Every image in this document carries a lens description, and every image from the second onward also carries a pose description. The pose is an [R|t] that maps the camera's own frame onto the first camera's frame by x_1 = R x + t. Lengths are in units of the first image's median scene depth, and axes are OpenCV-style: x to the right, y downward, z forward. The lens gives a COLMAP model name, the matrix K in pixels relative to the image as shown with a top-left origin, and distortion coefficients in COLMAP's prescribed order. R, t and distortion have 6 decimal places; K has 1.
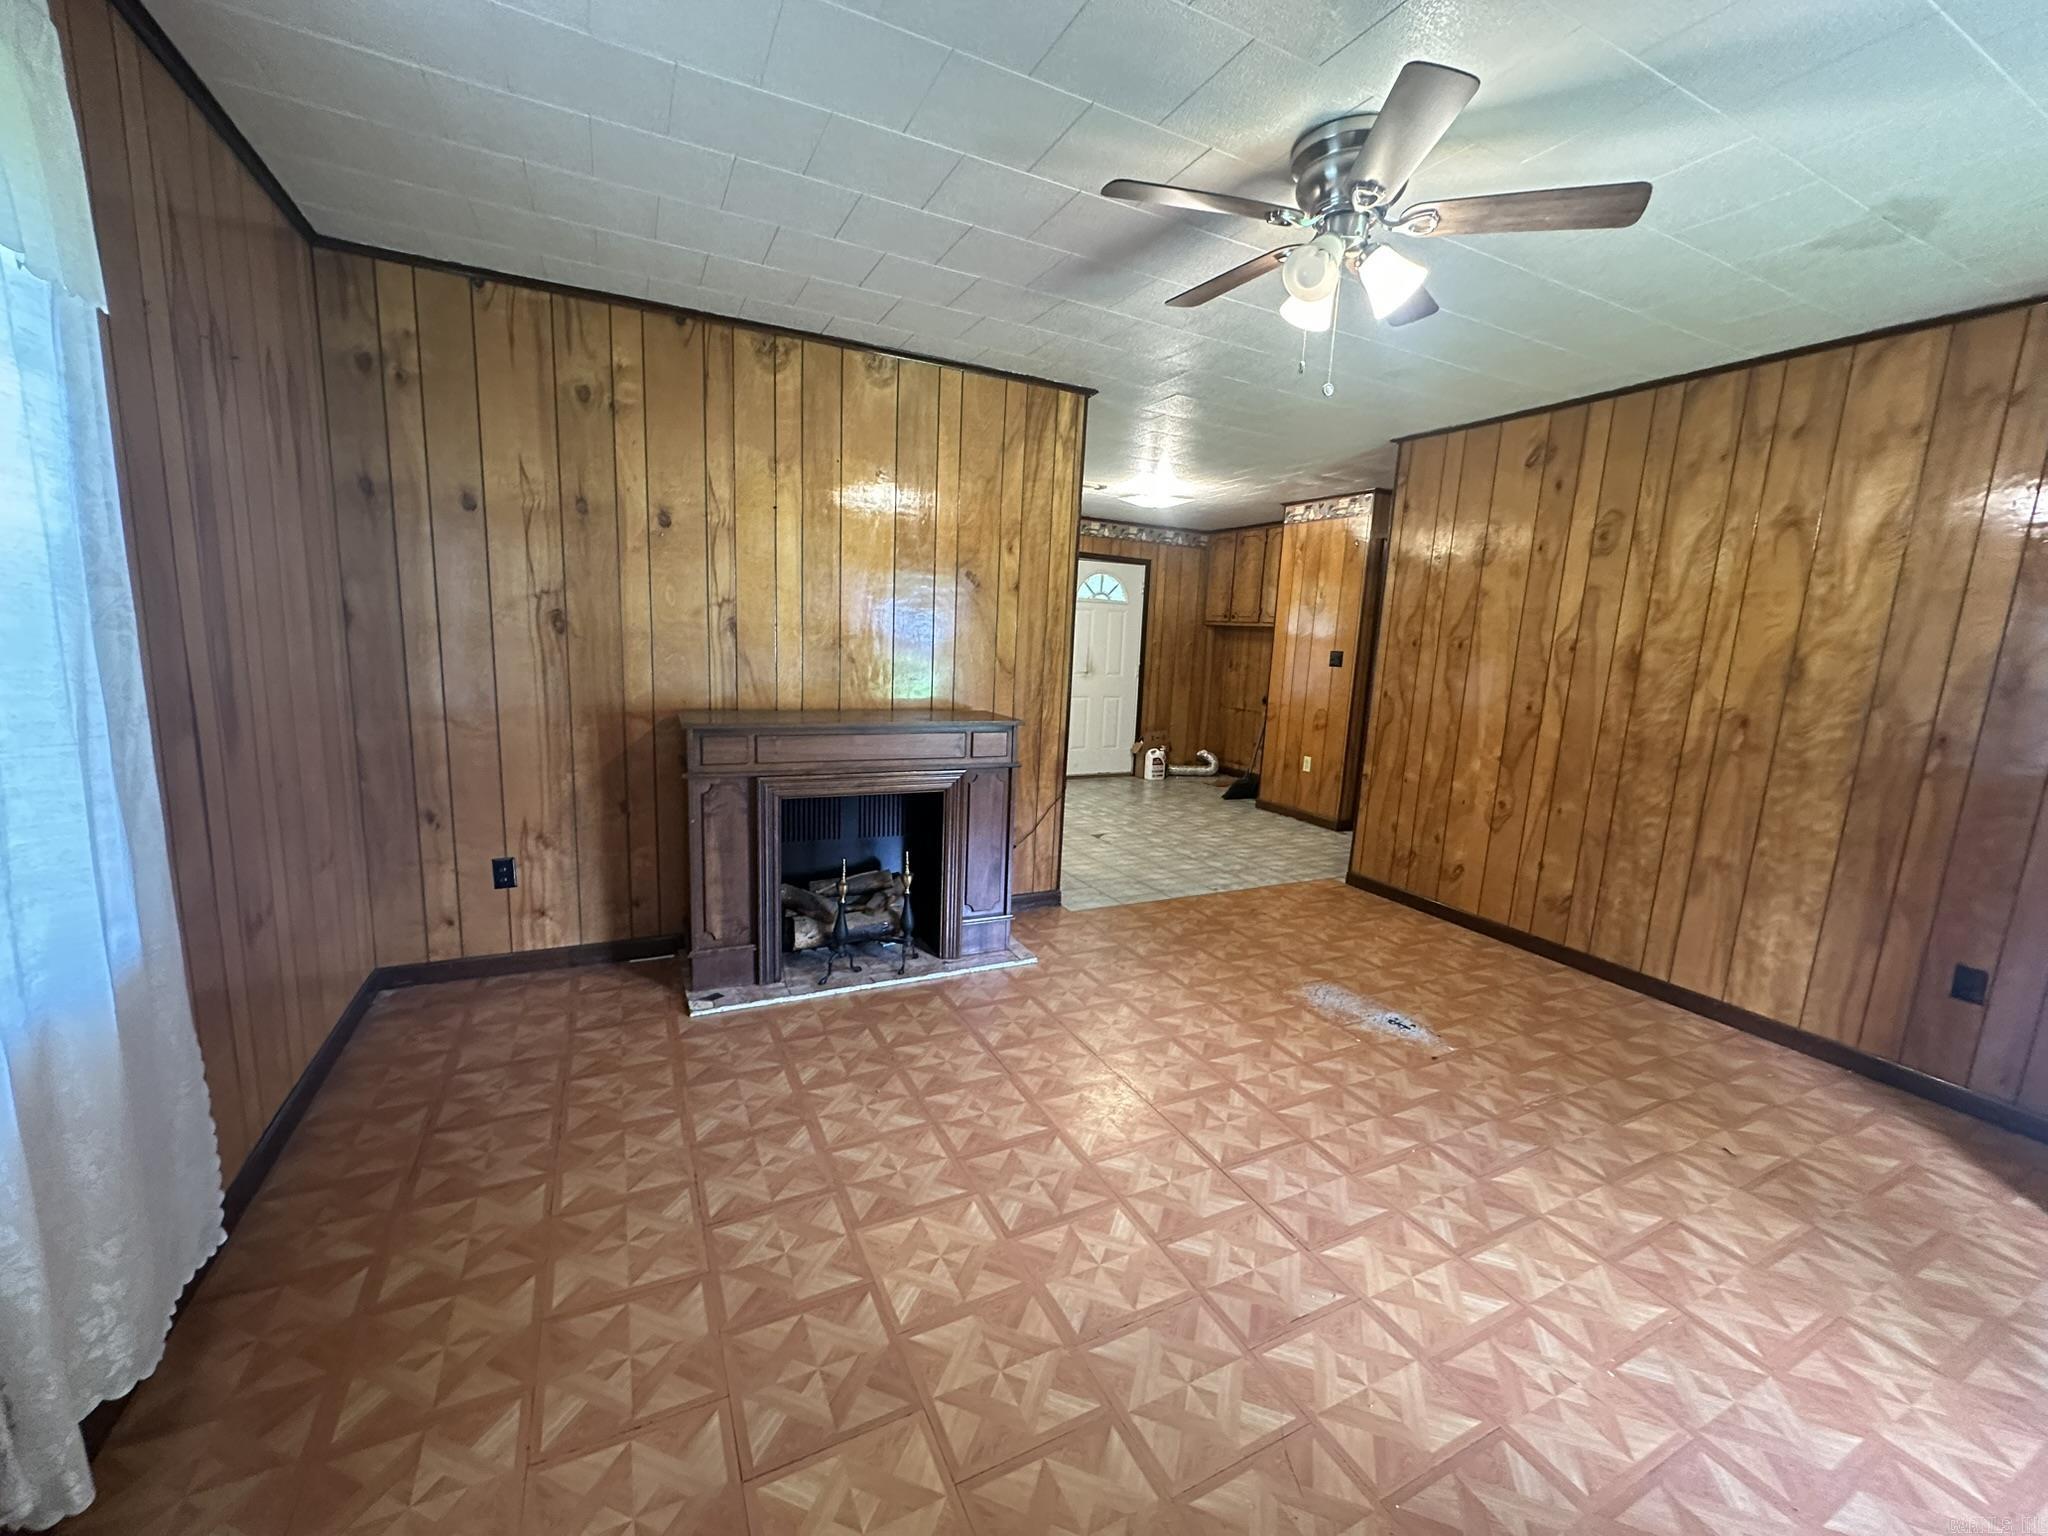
lens RADIAL K [[817.9, 0, 1024.2], [0, 817.9, 762.4], [0, 0, 1]] dist [-0.006418, 0.001330]
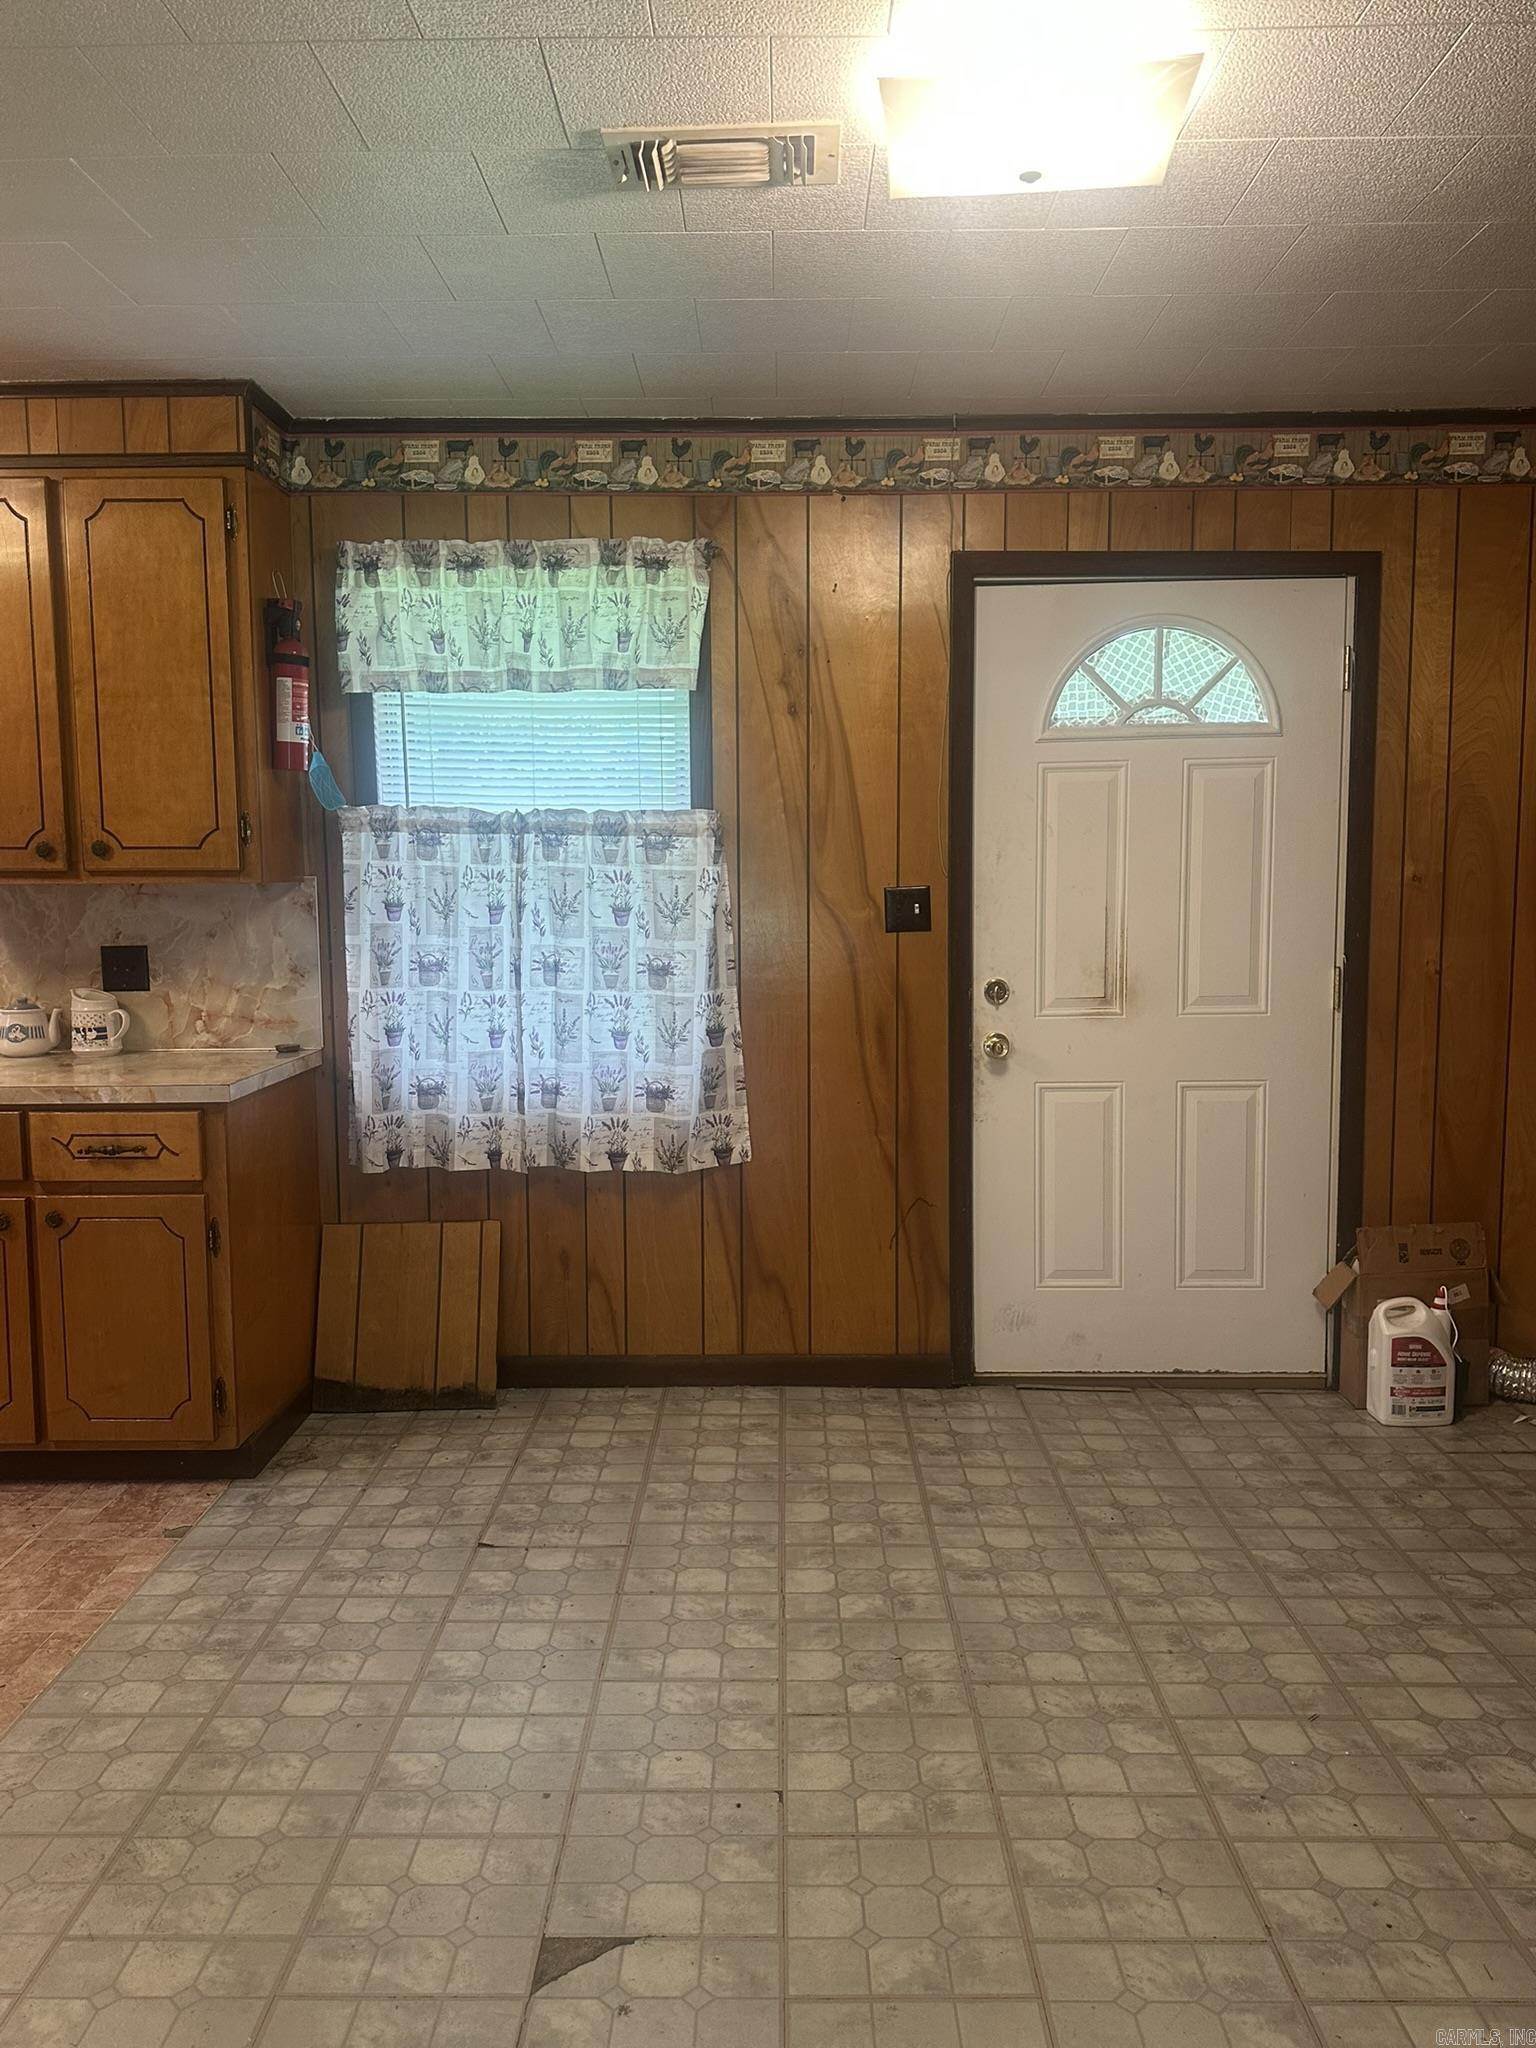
lens RADIAL K [[1520.4, 0, 764.6], [0, 1520.4, 1040.1], [0, 0, 1]] dist [0.057501, -0.009412]
pose [[0.891031, 0.002737, -0.453935, 0.537663], [-0.026717, 0.998565, -0.046423, -0.185586], [0.453156, 0.053493, 0.889825, 1.321529]]
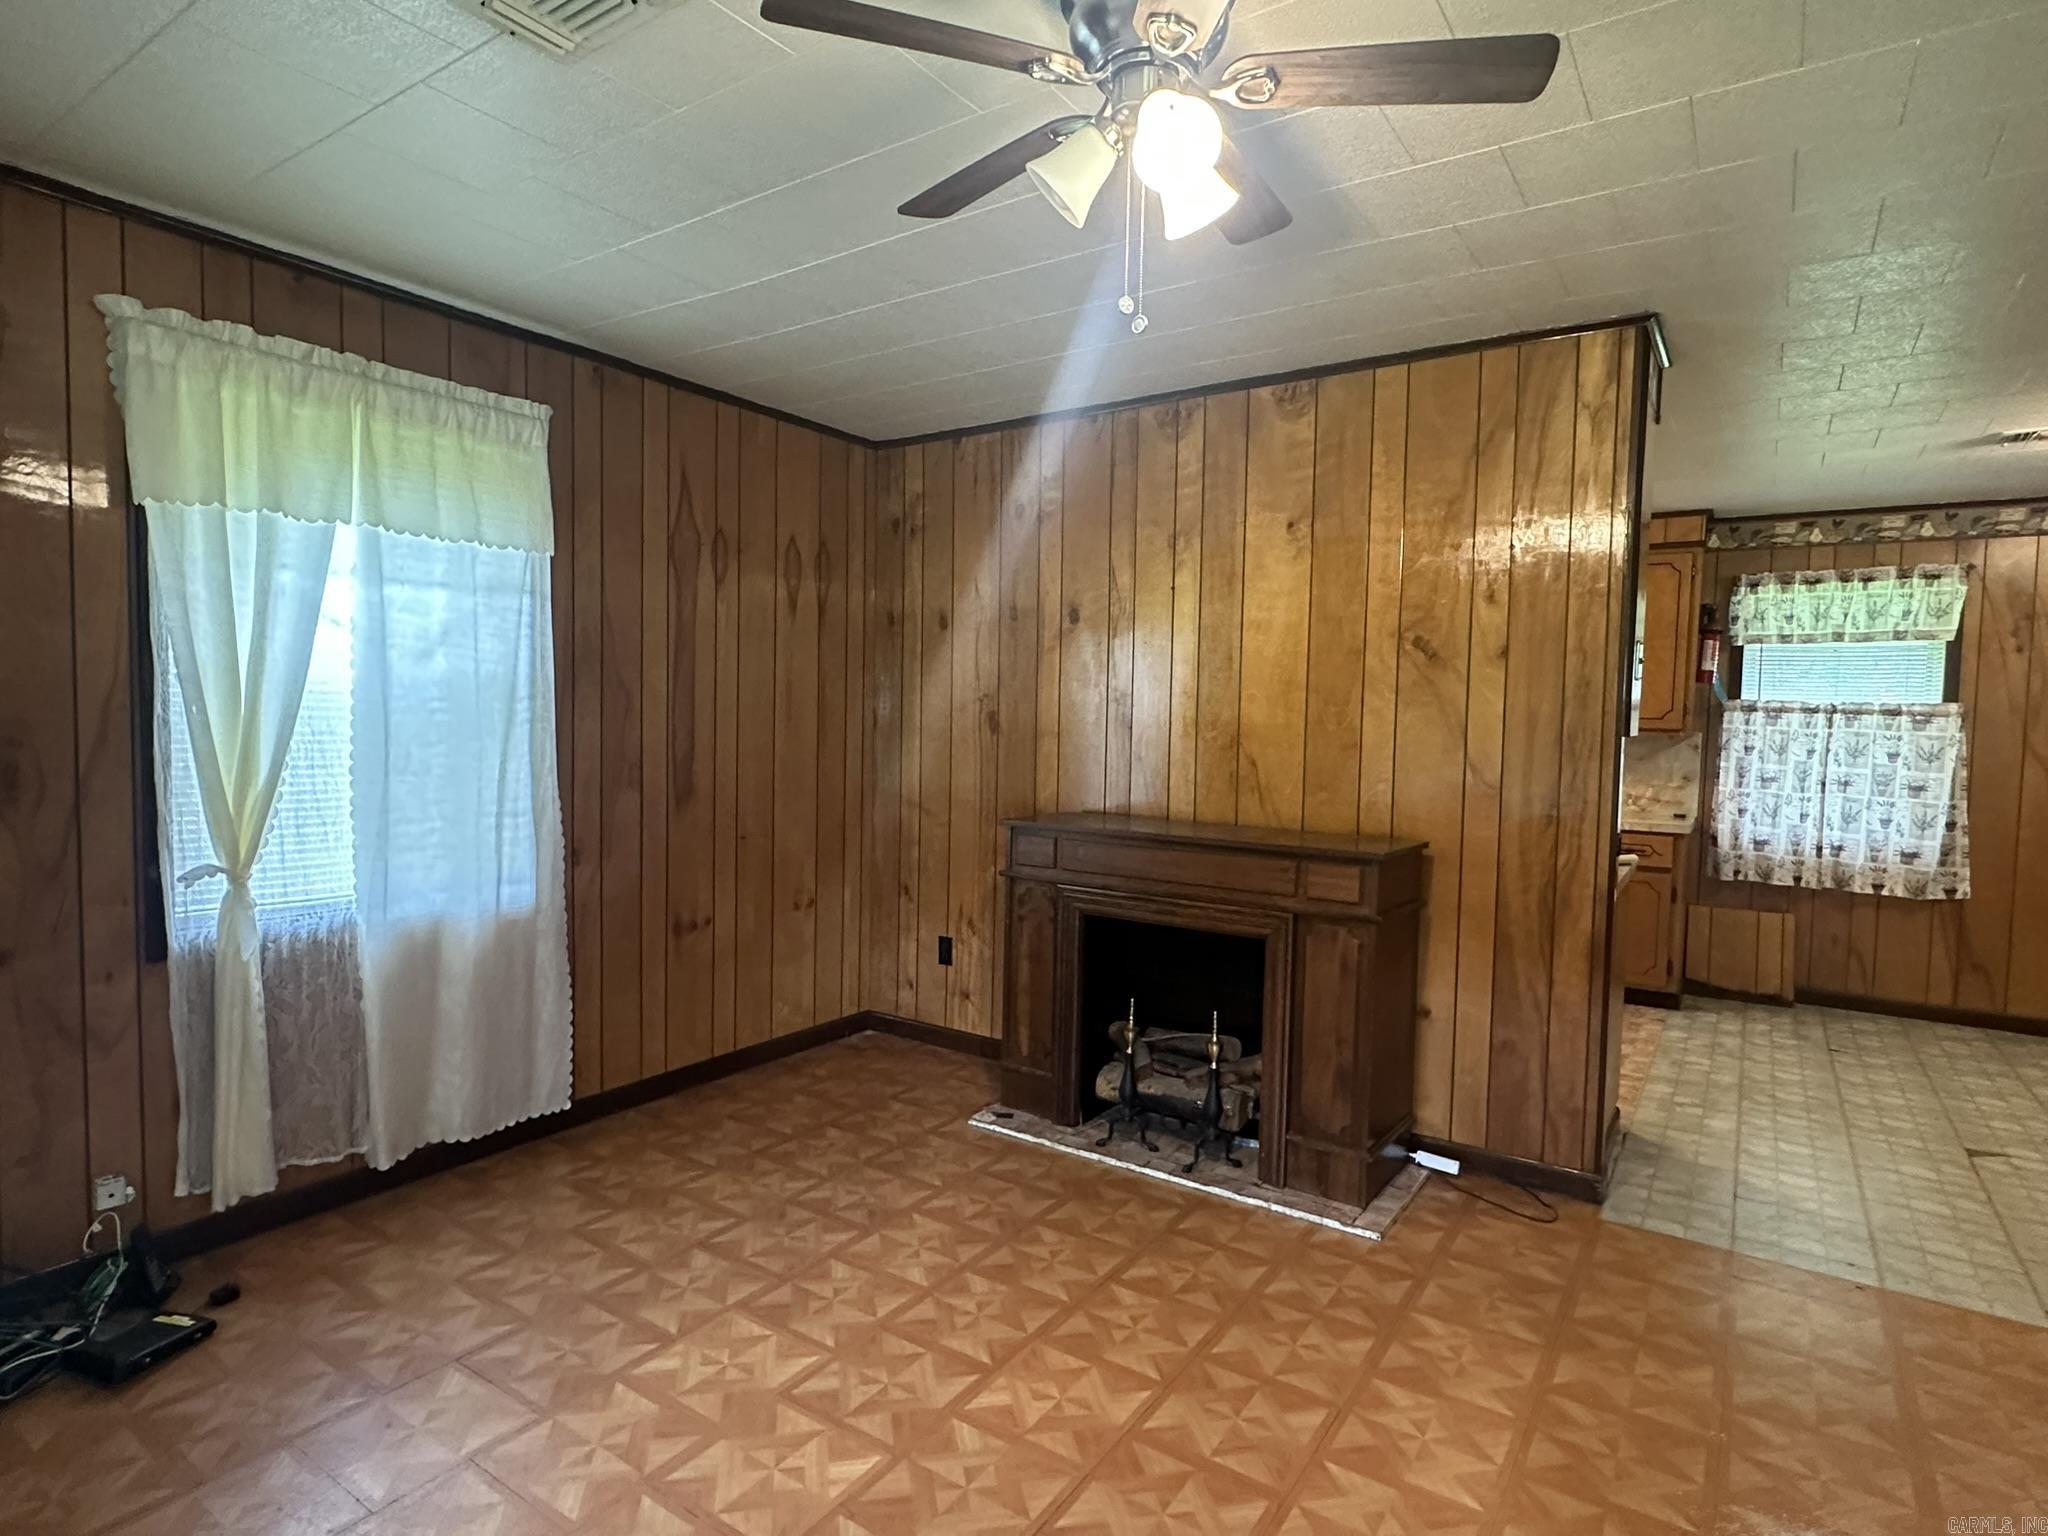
lens RADIAL K [[1094.7, 0, 1016.2], [0, 1094.7, 766.6], [0, 0, 1]] dist [-0.008337, 0.003757]
pose [[0.482128, 0.007226, -0.876071, 0.698369], [-0.136885, 0.988306, -0.067180, -0.022521], [0.865341, 0.152310, 0.477479, 0.350380]]
